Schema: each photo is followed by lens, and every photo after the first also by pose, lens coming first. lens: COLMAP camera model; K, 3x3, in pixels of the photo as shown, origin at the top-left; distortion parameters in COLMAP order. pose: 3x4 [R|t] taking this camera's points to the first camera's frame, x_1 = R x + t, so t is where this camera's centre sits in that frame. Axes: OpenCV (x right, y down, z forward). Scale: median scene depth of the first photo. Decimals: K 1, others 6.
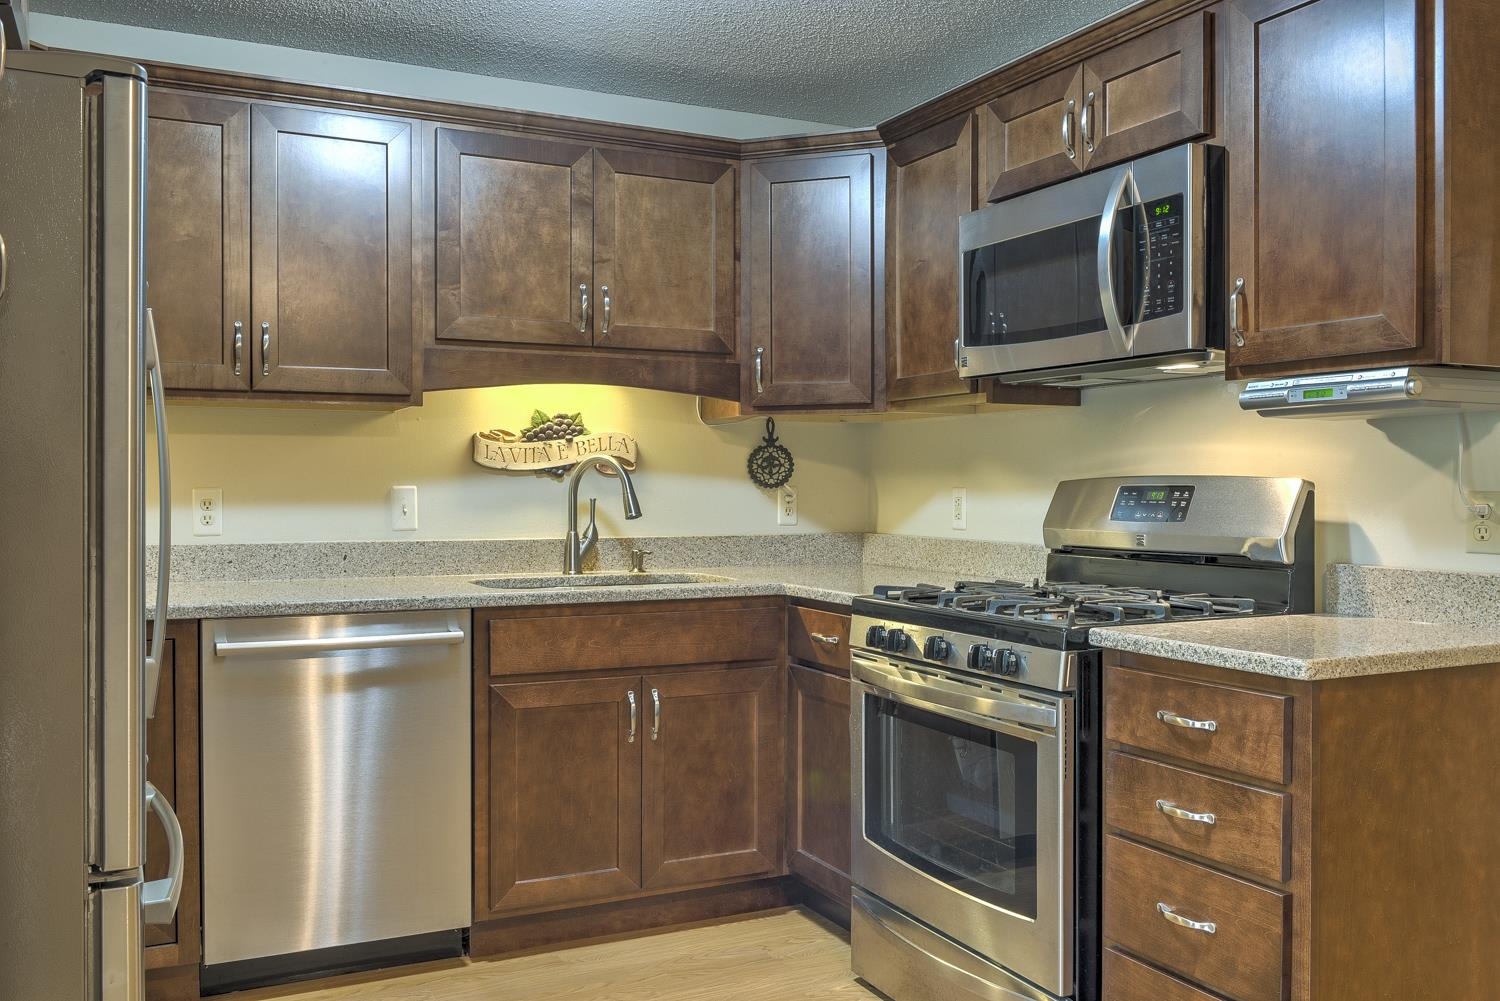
lens RADIAL K [[1273.3, 0, 742.9], [0, 1273.3, 500.2], [0, 0, 1]] dist [0.004740, -0.006414]
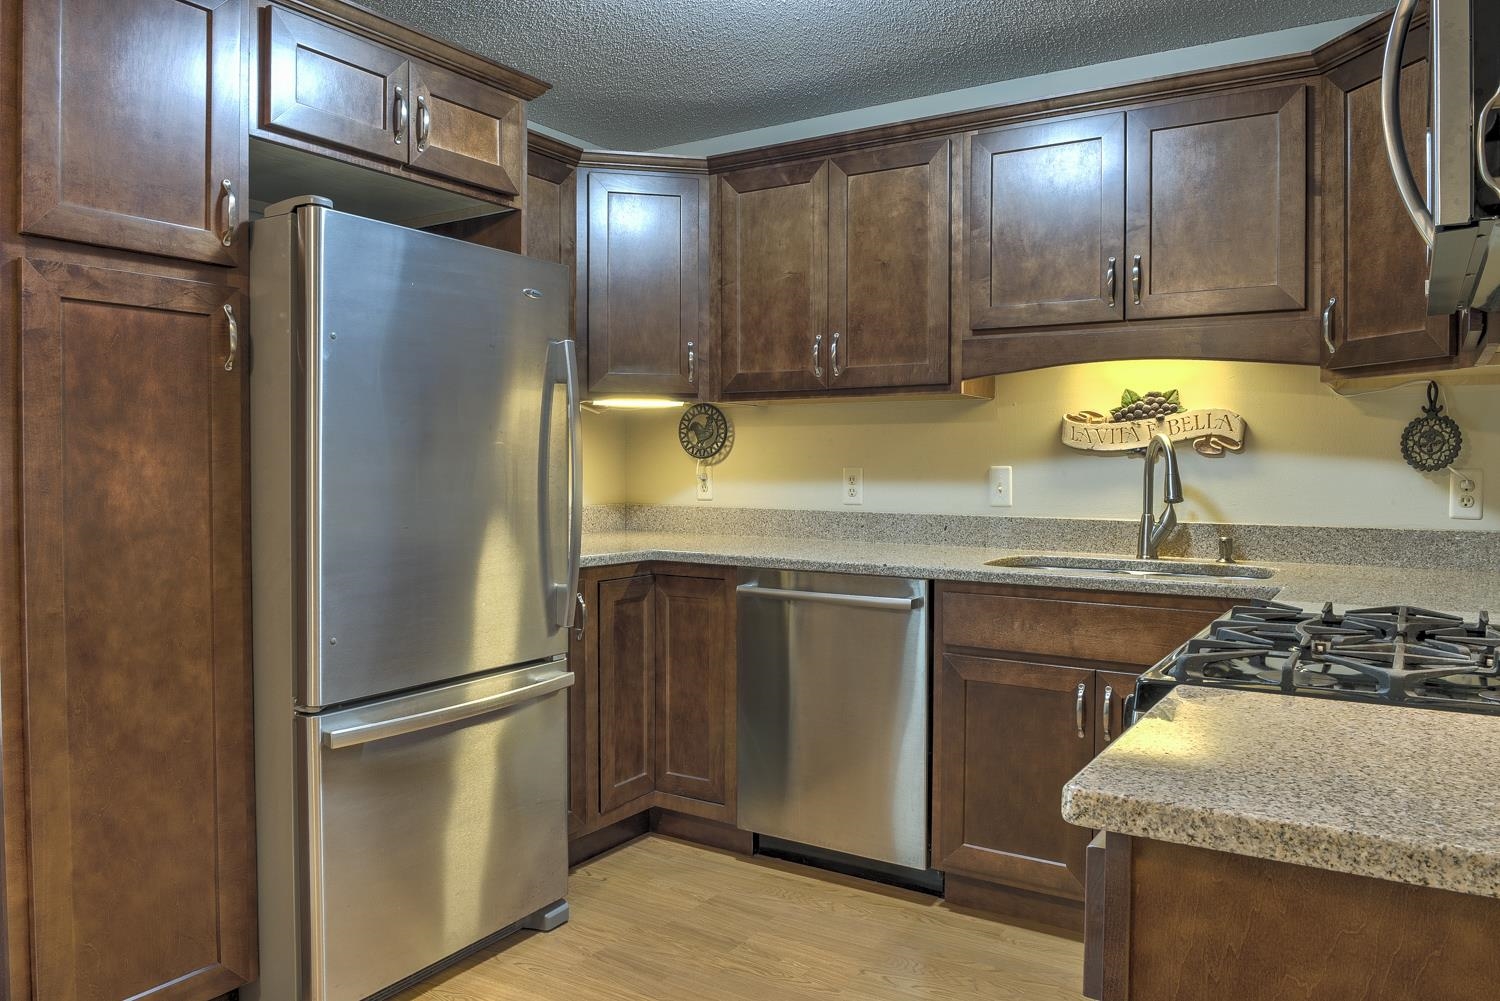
lens RADIAL K [[1059.9, 0, 748.8], [0, 1059.9, 487.5], [0, 0, 1]] dist [-0.033251, -0.001552]
pose [[0.522888, 0.020745, -0.852149, 0.391390], [-0.013182, 0.999781, 0.016250, -0.004657], [0.852300, 0.002736, 0.523046, 0.333388]]
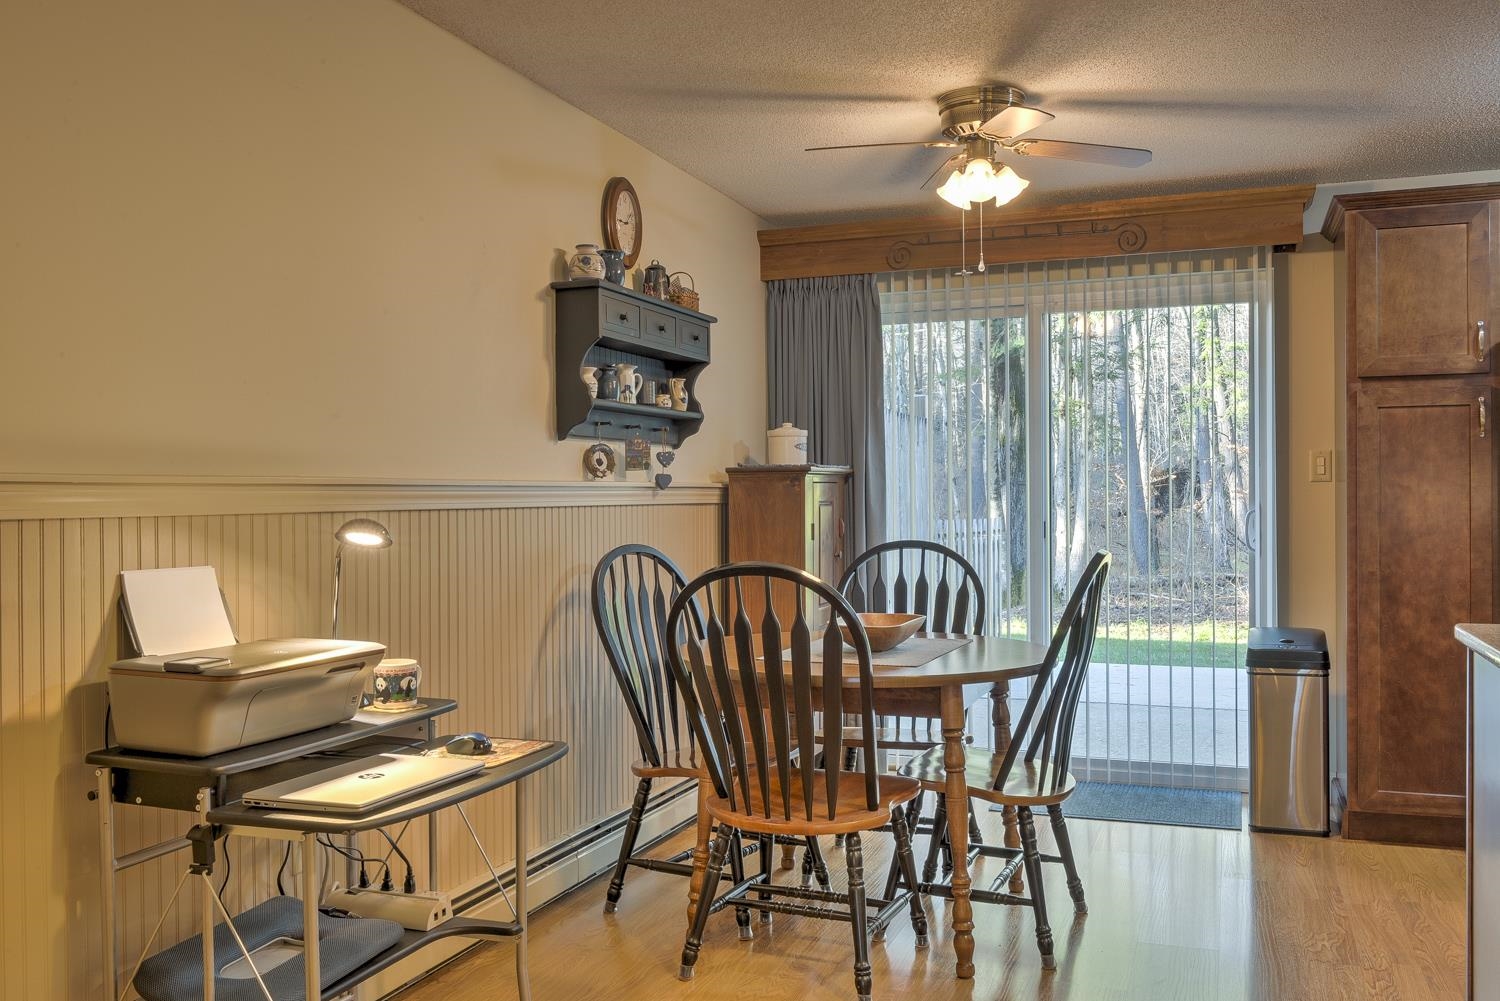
lens RADIAL K [[1273.3, 0, 753.0], [0, 1273.3, 501.7], [0, 0, 1]] dist [0.004740, -0.006414]
pose [[-0.732916, 0.003170, -0.680312, 0.732841], [-0.002223, 0.999973, 0.007055, -0.004019], [0.680316, 0.006683, -0.732889, 0.581757]]
